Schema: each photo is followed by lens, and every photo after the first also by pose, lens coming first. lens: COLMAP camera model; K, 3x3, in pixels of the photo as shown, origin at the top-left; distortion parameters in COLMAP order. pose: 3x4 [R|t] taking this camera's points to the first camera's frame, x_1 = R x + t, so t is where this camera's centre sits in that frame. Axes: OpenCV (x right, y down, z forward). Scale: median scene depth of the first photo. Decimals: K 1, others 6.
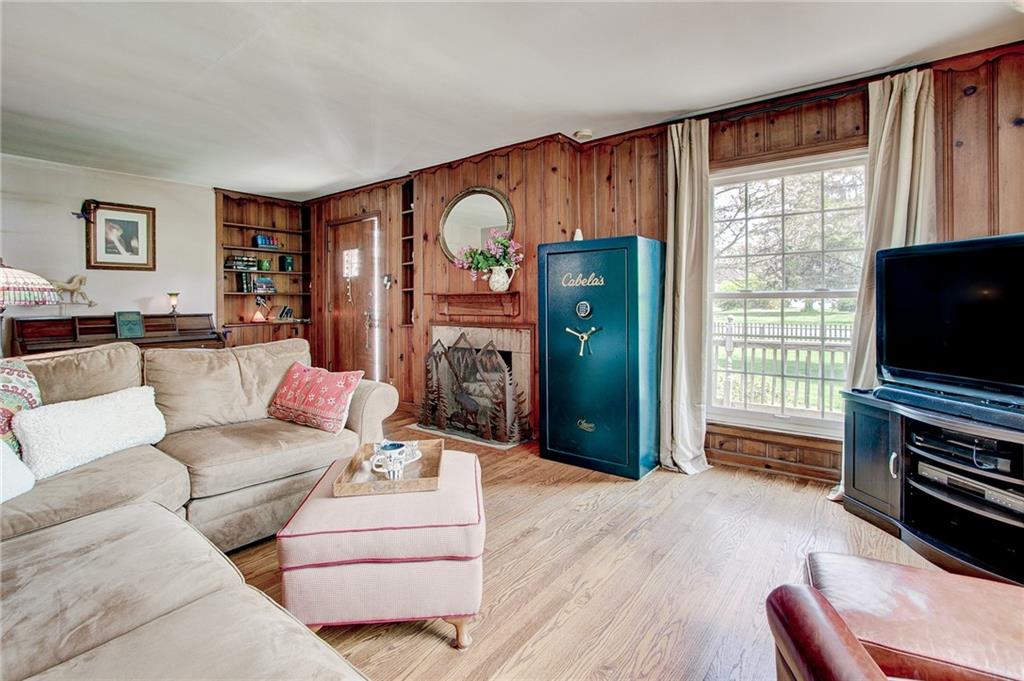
lens RADIAL K [[479.0, 0, 504.4], [0, 479.0, 305.7], [0, 0, 1]] dist [-0.005499, -0.000878]
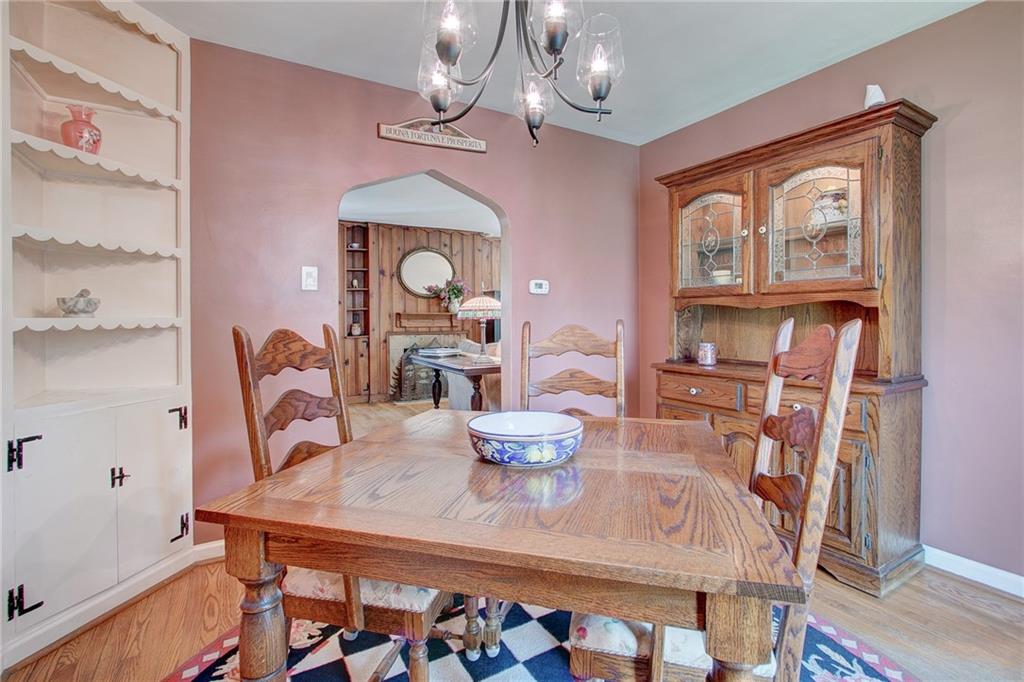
lens RADIAL K [[479.0, 0, 514.7], [0, 479.0, 325.6], [0, 0, 1]] dist [-0.005499, -0.000878]
pose [[0.365437, -0.004528, 0.930825, -1.498099], [0.012621, 0.999920, -0.000091, 0.018714], [-0.930750, 0.011781, 0.365465, 0.149385]]
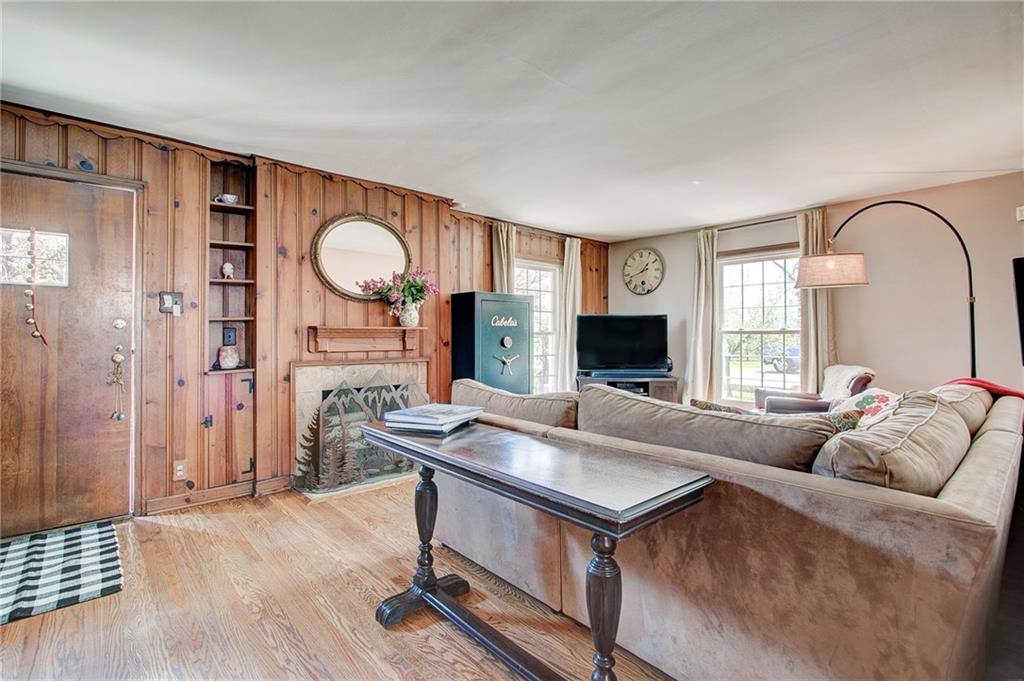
lens RADIAL K [[479.0, 0, 502.3], [0, 479.0, 335.2], [0, 0, 1]] dist [-0.005499, -0.000878]
pose [[0.193170, 0.007597, 0.981136, -0.954178], [0.007979, 0.999925, -0.009313, -0.001280], [-0.981133, 0.009627, 0.193095, 0.578033]]
